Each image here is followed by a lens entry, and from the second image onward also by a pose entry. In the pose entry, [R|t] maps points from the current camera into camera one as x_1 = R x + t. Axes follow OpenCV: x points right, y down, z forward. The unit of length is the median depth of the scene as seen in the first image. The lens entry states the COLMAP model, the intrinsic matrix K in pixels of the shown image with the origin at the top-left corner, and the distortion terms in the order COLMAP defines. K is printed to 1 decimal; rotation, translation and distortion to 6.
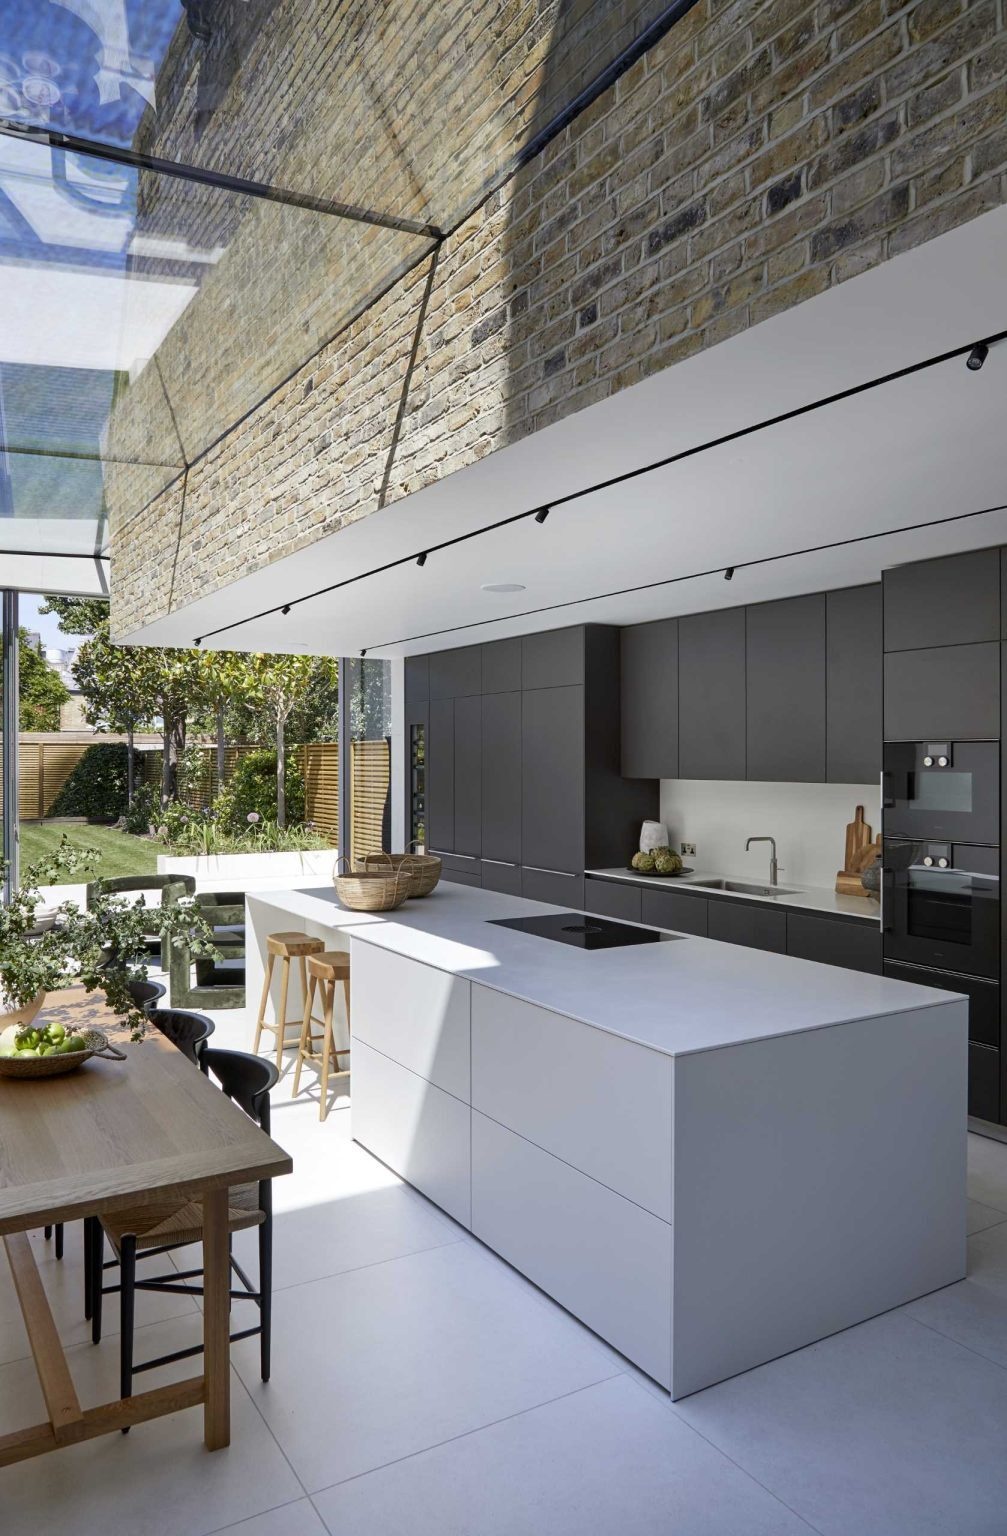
lens RADIAL K [[1041.2, 0, 501.9], [0, 1041.2, 757.5], [0, 0, 1]] dist [-0.014820, -0.000592]
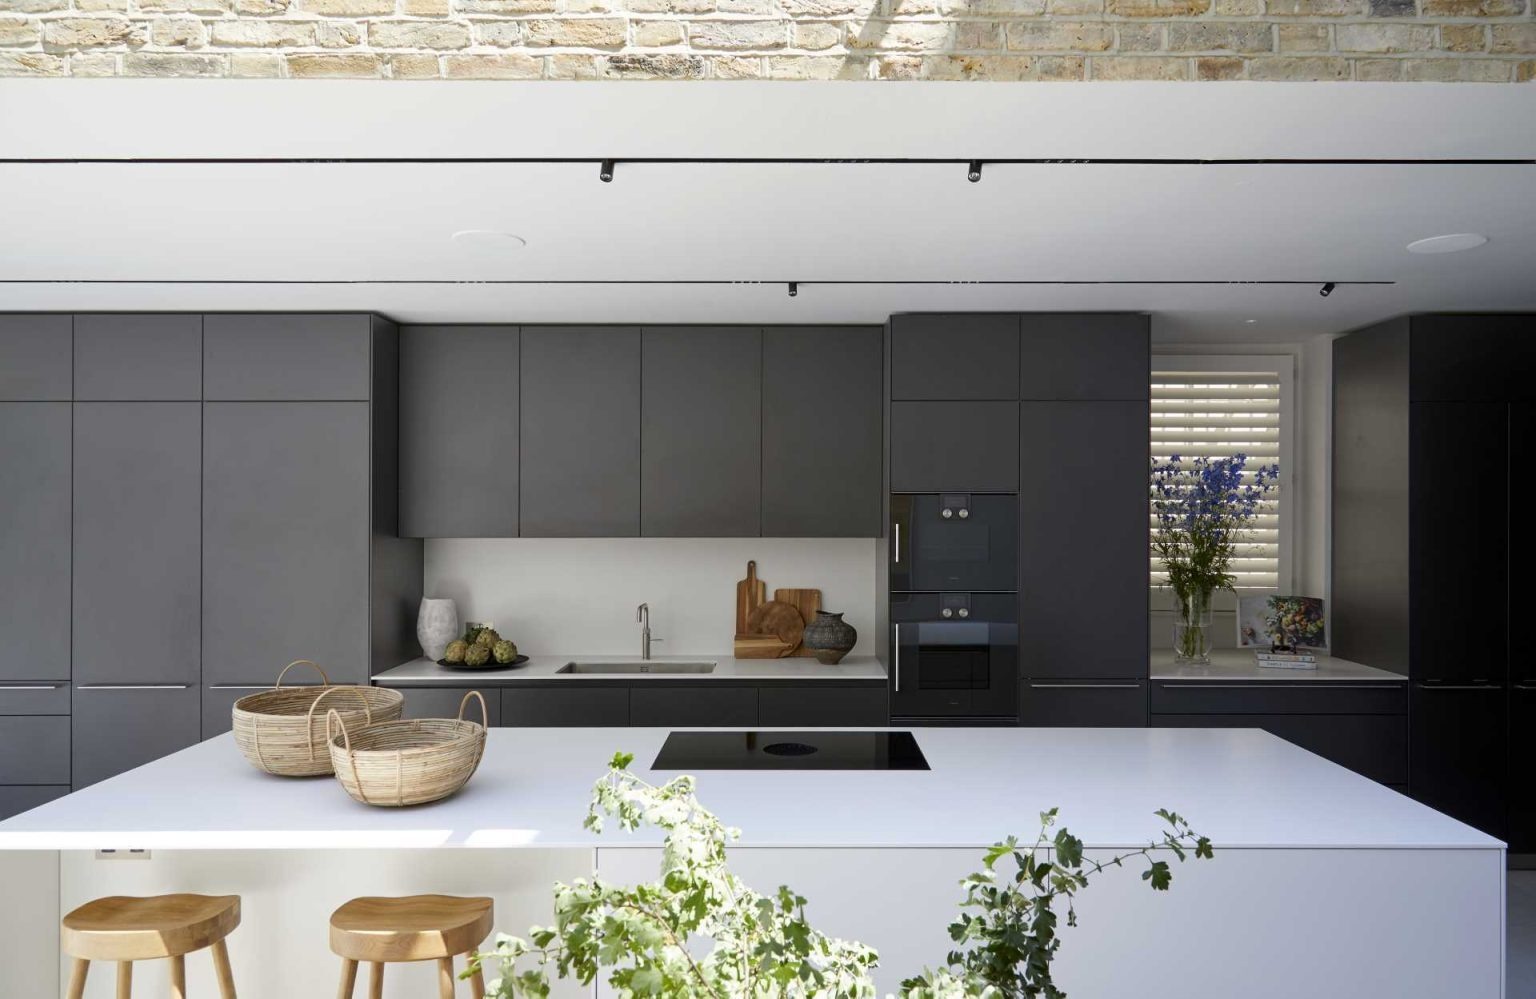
lens RADIAL K [[1027.6, 0, 768.0], [0, 1027.6, 499.5], [0, 0, 1]] dist [-0.004117, -0.000629]
pose [[0.509382, -0.000559, 0.860540, -0.433110], [0.000999, 0.999999, 0.000059, -0.007874], [-0.860540, 0.000830, 0.509382, 0.526543]]
